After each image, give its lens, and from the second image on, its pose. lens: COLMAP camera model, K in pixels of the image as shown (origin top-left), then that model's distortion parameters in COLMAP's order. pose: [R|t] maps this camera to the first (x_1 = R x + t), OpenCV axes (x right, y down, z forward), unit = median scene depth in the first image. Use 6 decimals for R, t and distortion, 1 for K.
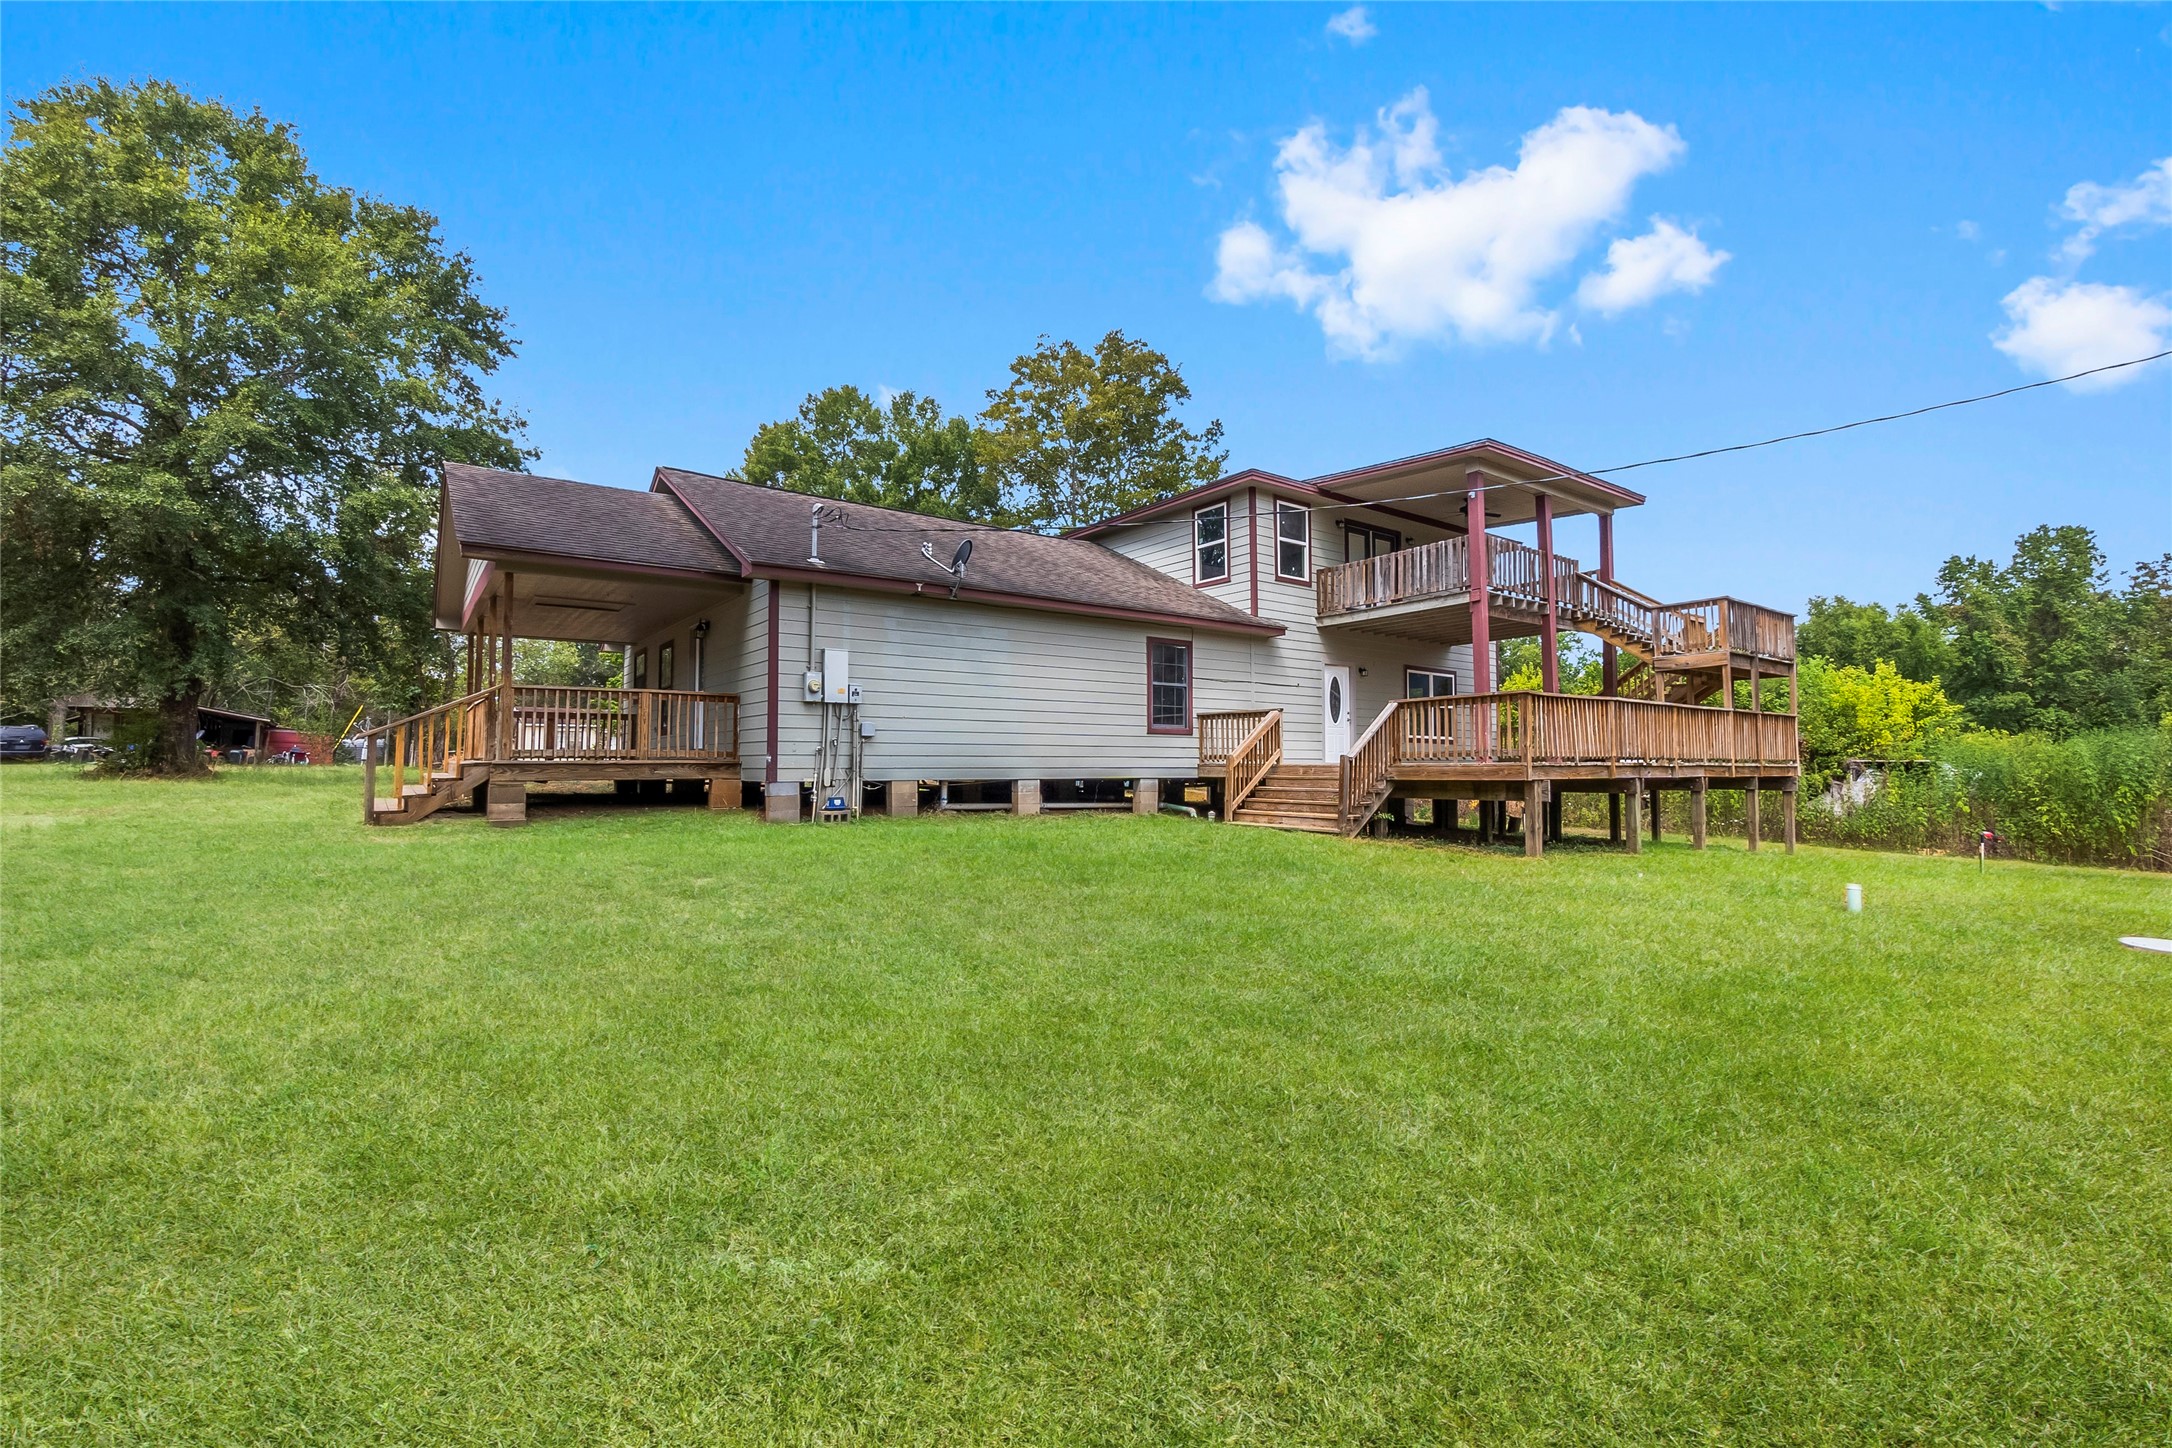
lens RADIAL K [[943.7, 0, 1086.0], [0, 943.7, 724.0], [0, 0, 1]] dist [-0.001773, 0.000274]
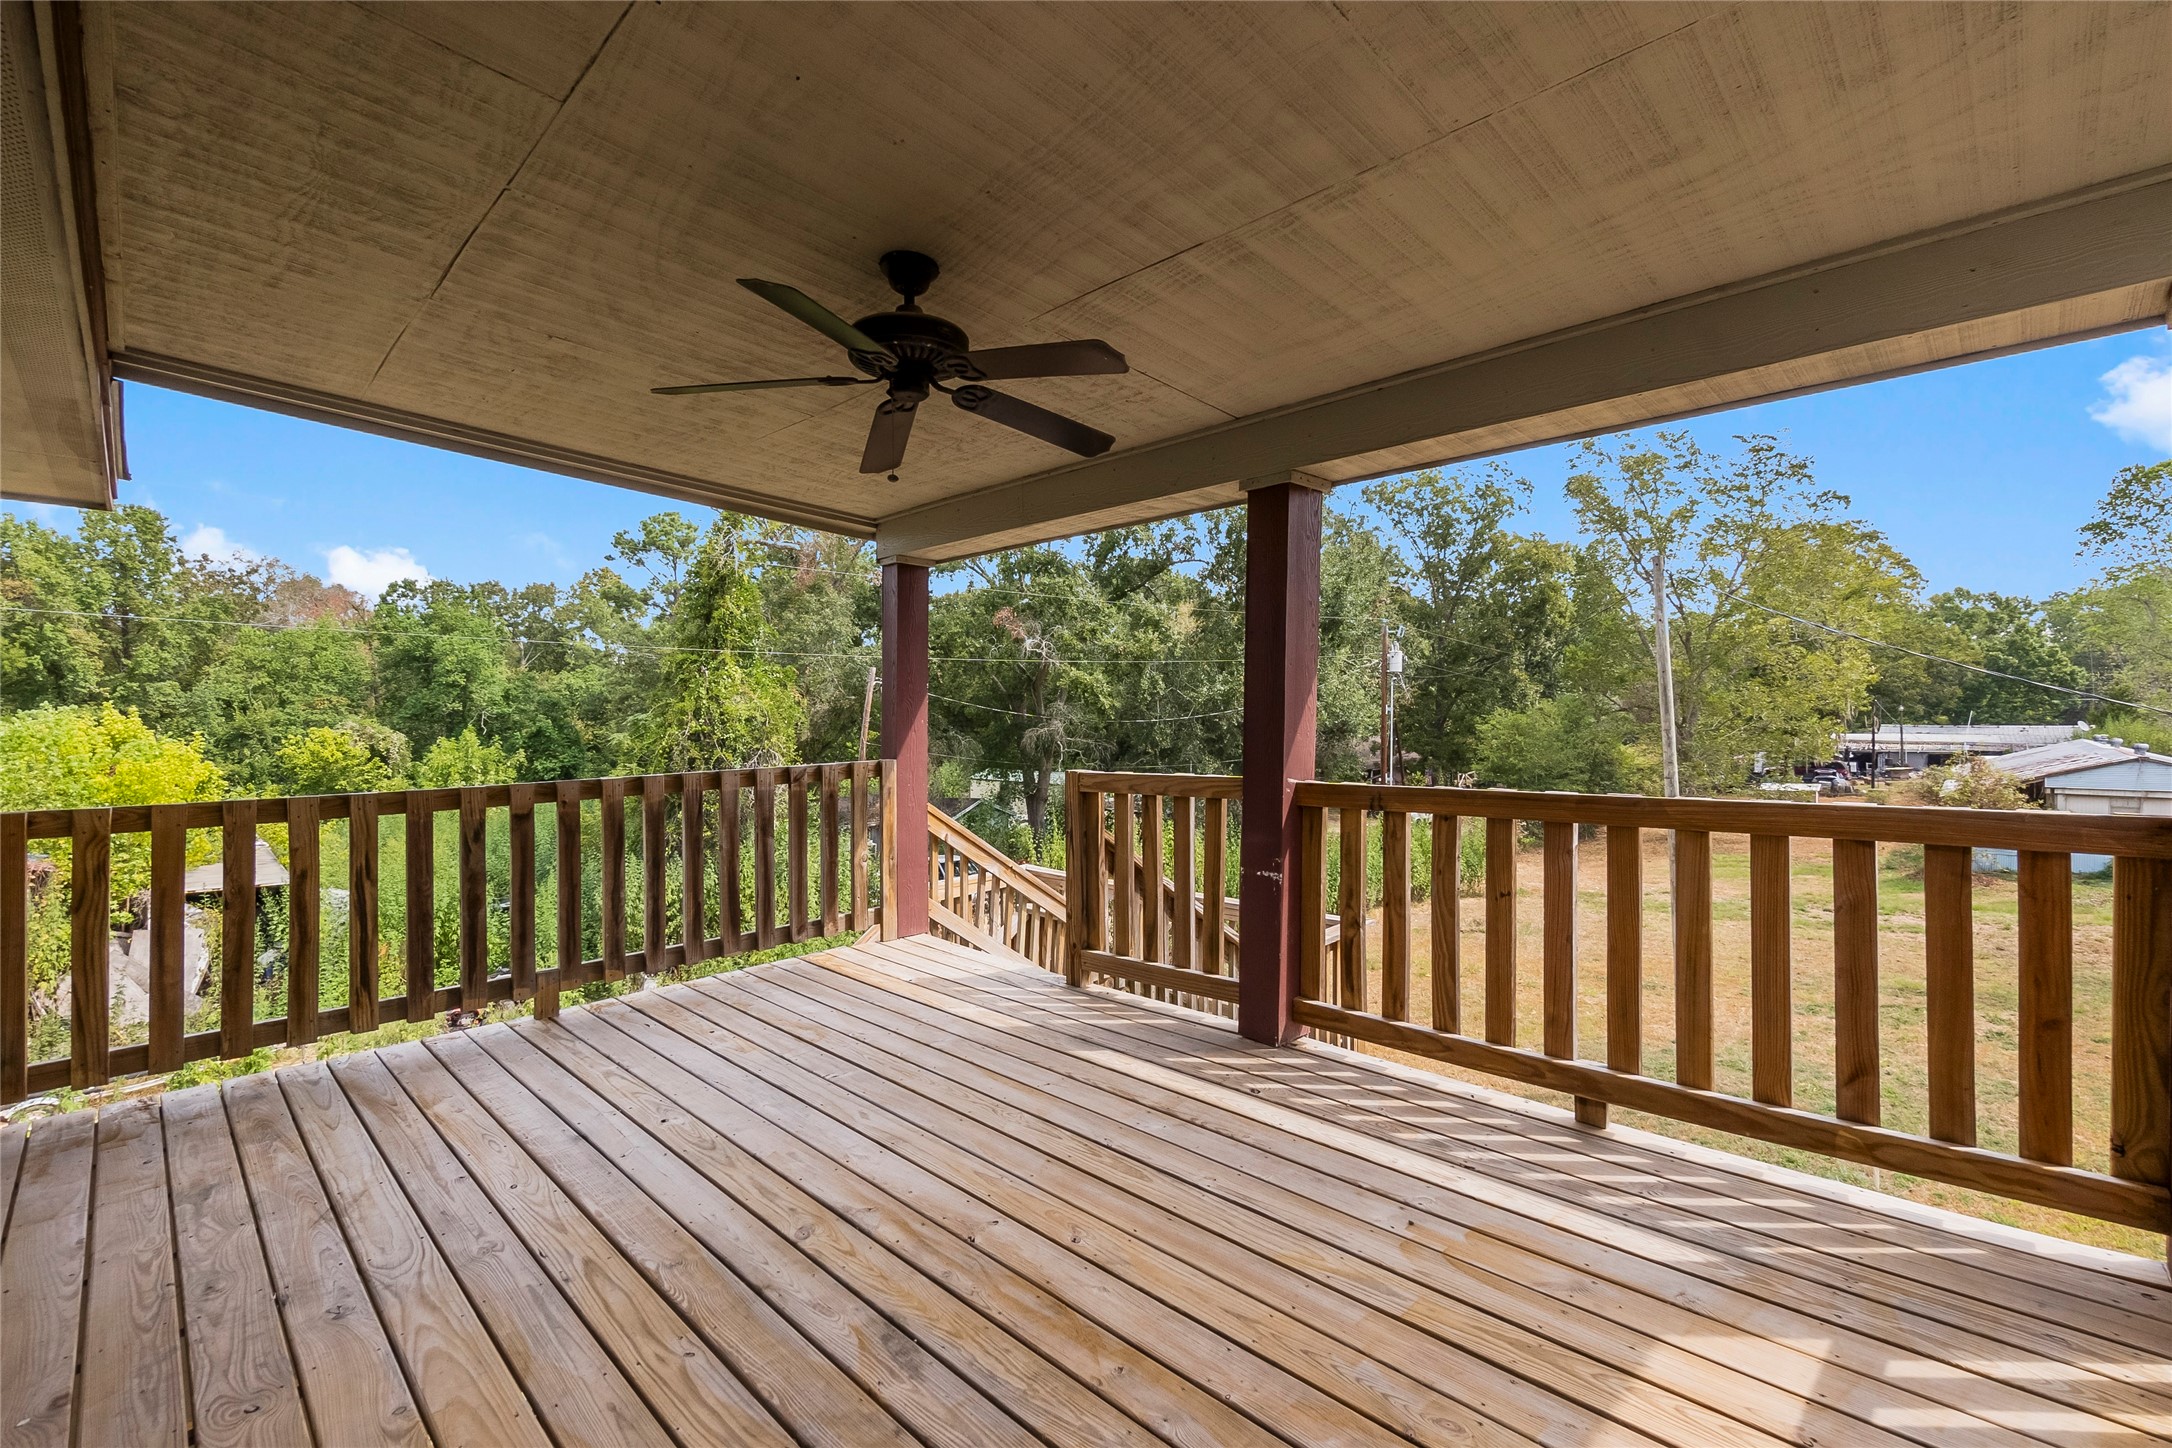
lens RADIAL K [[943.7, 0, 1086.0], [0, 943.7, 724.0], [0, 0, 1]] dist [-0.001773, 0.000274]
pose [[-0.154467, -0.009110, 0.987956, 0.269743], [-0.041035, 0.999154, 0.002798, -0.177924], [-0.987145, -0.040109, -0.154711, 0.989879]]
